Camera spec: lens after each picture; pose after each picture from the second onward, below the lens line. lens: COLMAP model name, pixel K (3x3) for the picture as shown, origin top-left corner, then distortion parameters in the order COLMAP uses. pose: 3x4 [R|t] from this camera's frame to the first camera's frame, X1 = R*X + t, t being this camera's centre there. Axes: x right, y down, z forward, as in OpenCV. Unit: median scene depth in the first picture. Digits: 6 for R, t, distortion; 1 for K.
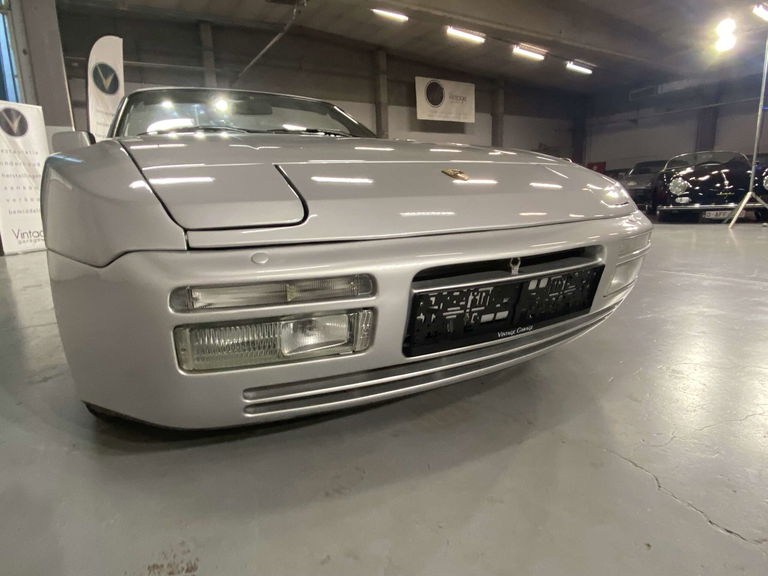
lens RADIAL K [[442.3, 0, 383.9], [0, 442.3, 289.0], [0, 0, 1]] dist [0.016740, -0.021232]
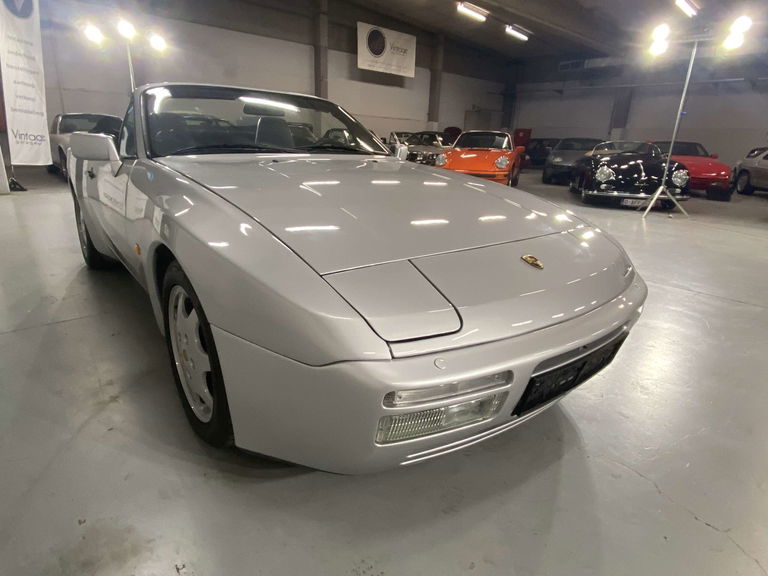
lens RADIAL K [[442.3, 0, 386.4], [0, 442.3, 289.3], [0, 0, 1]] dist [0.016740, -0.021232]
pose [[0.982733, 0.023025, 0.183591, -0.080135], [-0.044432, 0.992560, 0.113358, -0.050410], [-0.179615, -0.119558, 0.976445, -0.029524]]
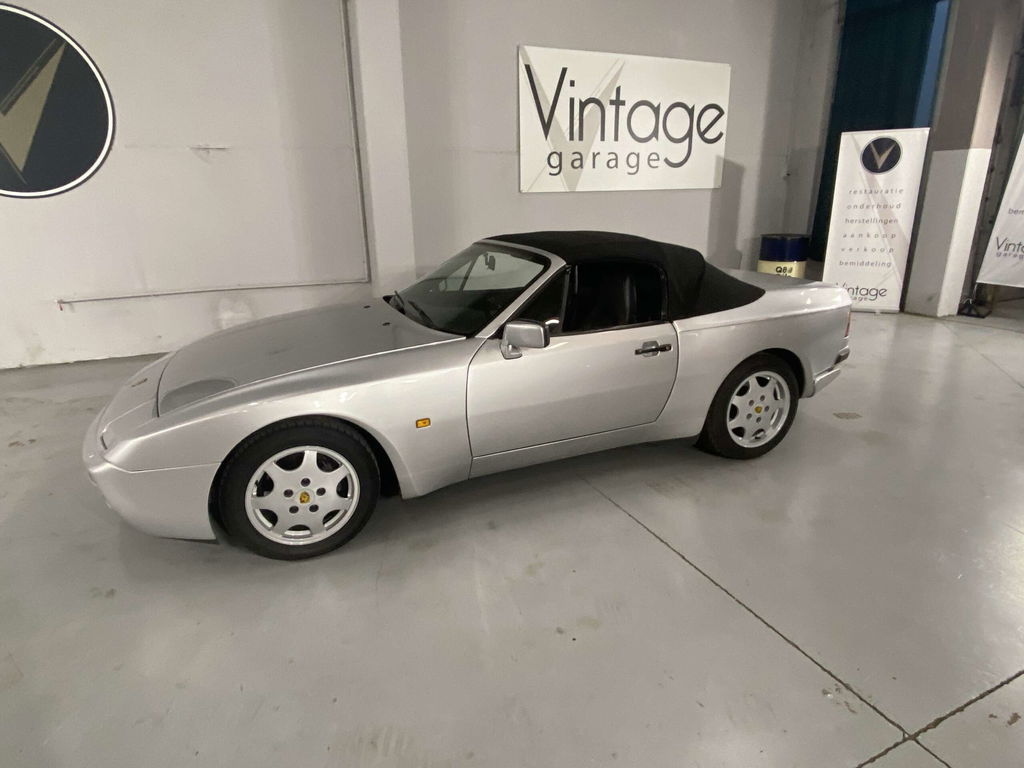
lens RADIAL K [[599.8, 0, 504.4], [0, 599.8, 386.7], [0, 0, 1]] dist [0.024723, -0.029729]
pose [[-0.129060, 0.345386, -0.929544, 0.413521], [-0.179376, 0.913789, 0.364437, -0.253296], [0.975278, 0.213773, -0.055980, 0.448757]]
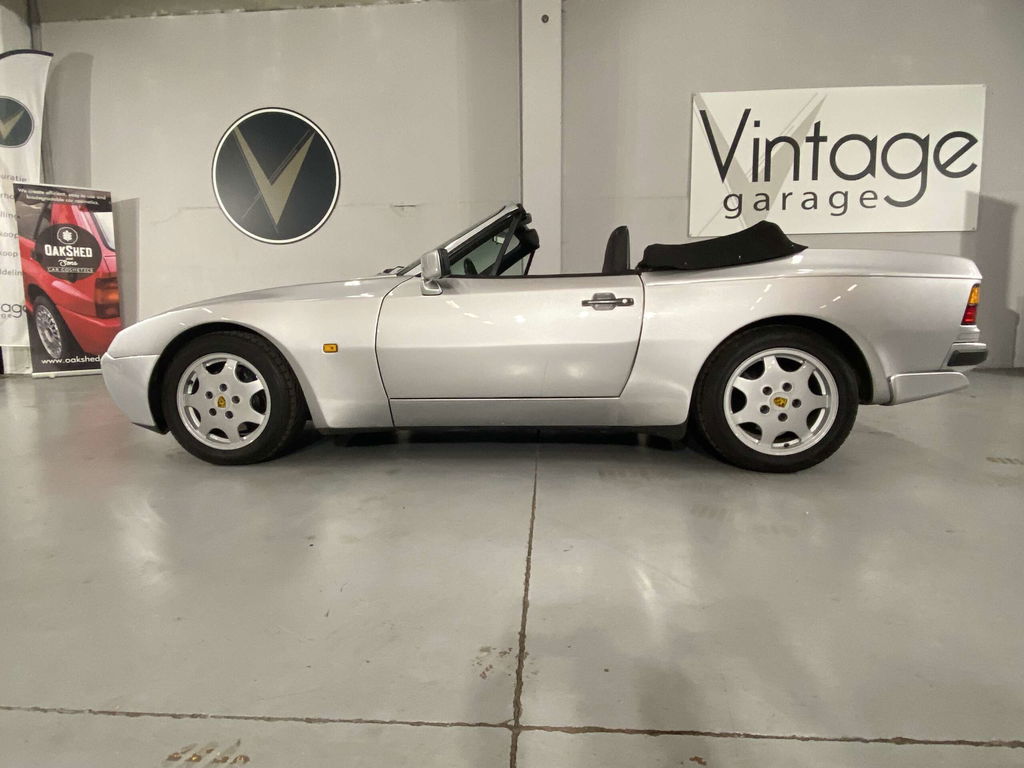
lens RADIAL K [[589.7, 0, 507.1], [0, 589.7, 382.6], [0, 0, 1]] dist [0.016740, -0.021232]
pose [[-0.581405, 0.145386, -0.800520, 0.310973], [-0.129044, 0.954973, 0.267159, -0.175580], [0.803316, 0.258630, -0.536465, 0.695440]]
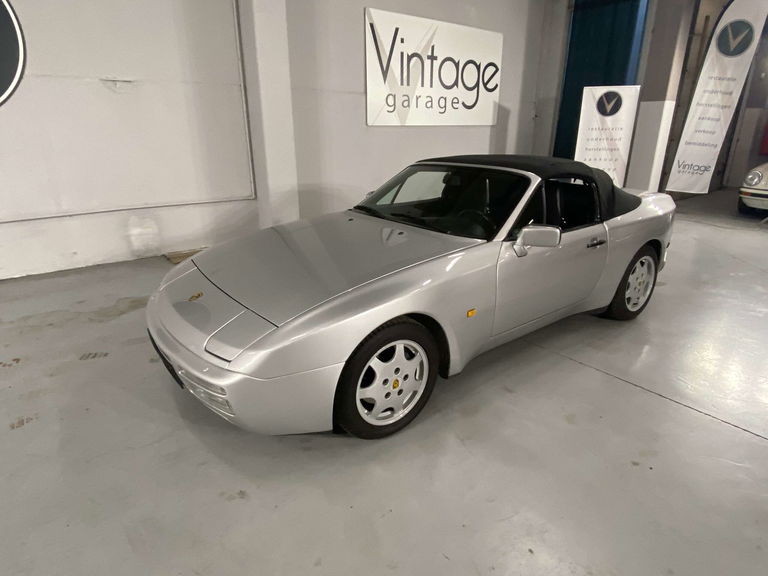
lens RADIAL K [[449.9, 0, 378.4], [0, 449.9, 291.4], [0, 0, 1]] dist [0.024723, -0.029729]
pose [[0.114664, 0.377410, -0.918920, 0.377667], [-0.203642, 0.914307, 0.350105, -0.203658], [0.972307, 0.146986, 0.181695, 0.235654]]
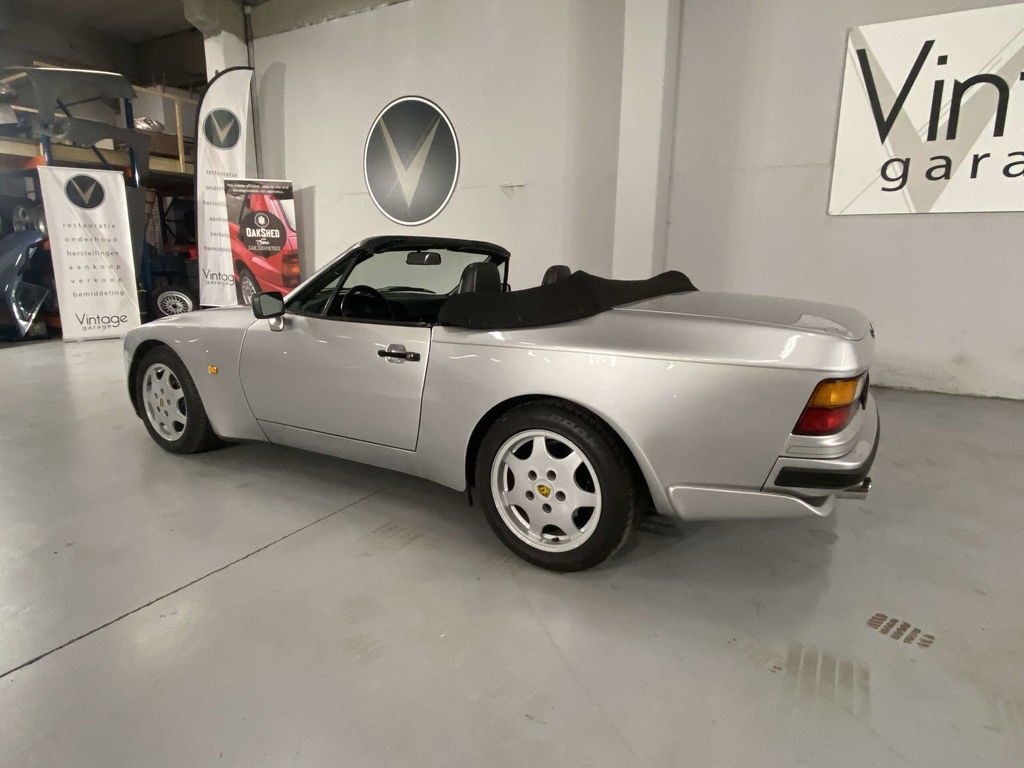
lens RADIAL K [[589.7, 0, 510.4], [0, 589.7, 382.0], [0, 0, 1]] dist [0.016740, -0.021232]
pose [[-0.877736, 0.134005, -0.460025, 0.067572], [-0.068008, 0.915532, 0.396455, -0.266071], [0.474294, 0.379268, -0.794481, 0.860139]]
